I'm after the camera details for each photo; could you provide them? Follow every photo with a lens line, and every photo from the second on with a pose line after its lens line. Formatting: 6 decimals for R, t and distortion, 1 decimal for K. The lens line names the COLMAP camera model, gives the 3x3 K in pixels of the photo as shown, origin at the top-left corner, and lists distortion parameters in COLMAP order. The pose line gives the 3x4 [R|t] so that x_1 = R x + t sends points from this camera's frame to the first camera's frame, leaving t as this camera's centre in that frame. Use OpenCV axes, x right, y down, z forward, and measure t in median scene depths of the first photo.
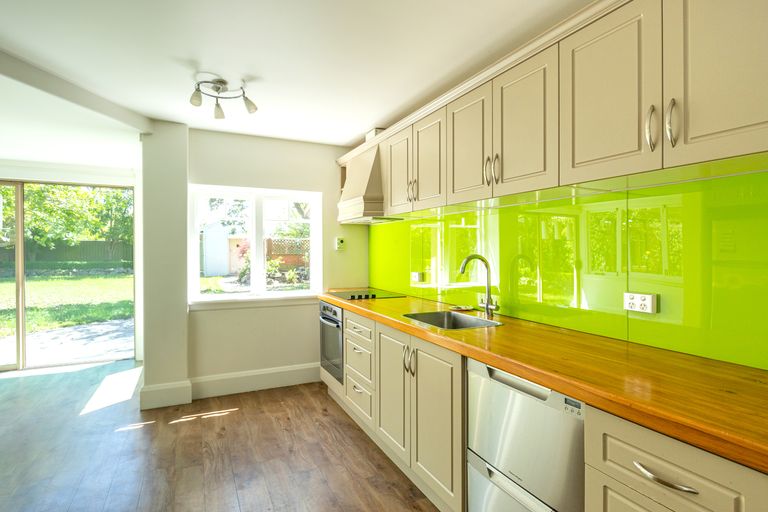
lens RADIAL K [[400.6, 0, 384.1], [0, 400.6, 251.5], [0, 0, 1]] dist [-0.002864, -0.001031]
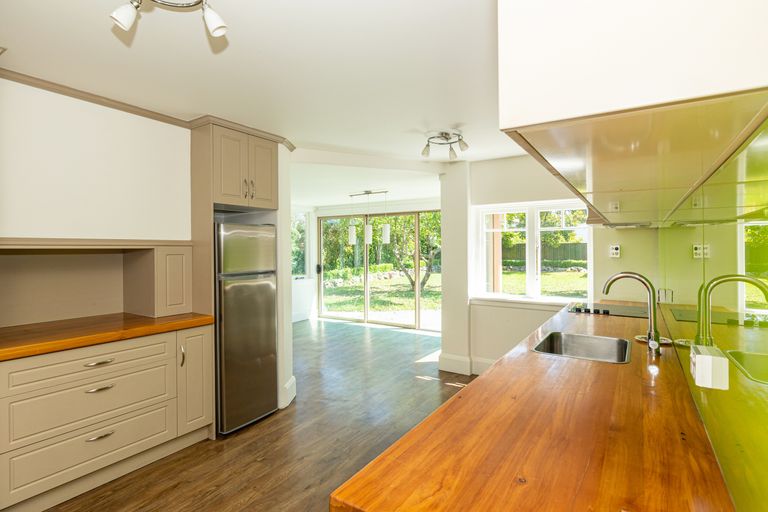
lens RADIAL K [[381.2, 0, 384.3], [0, 381.2, 249.9], [0, 0, 1]] dist [0.020810, 0.000070]
pose [[0.508910, -0.001983, -0.860817, 0.459931], [-0.000146, 0.999997, -0.002390, -0.025211], [0.860820, 0.001342, 0.508908, 0.142171]]
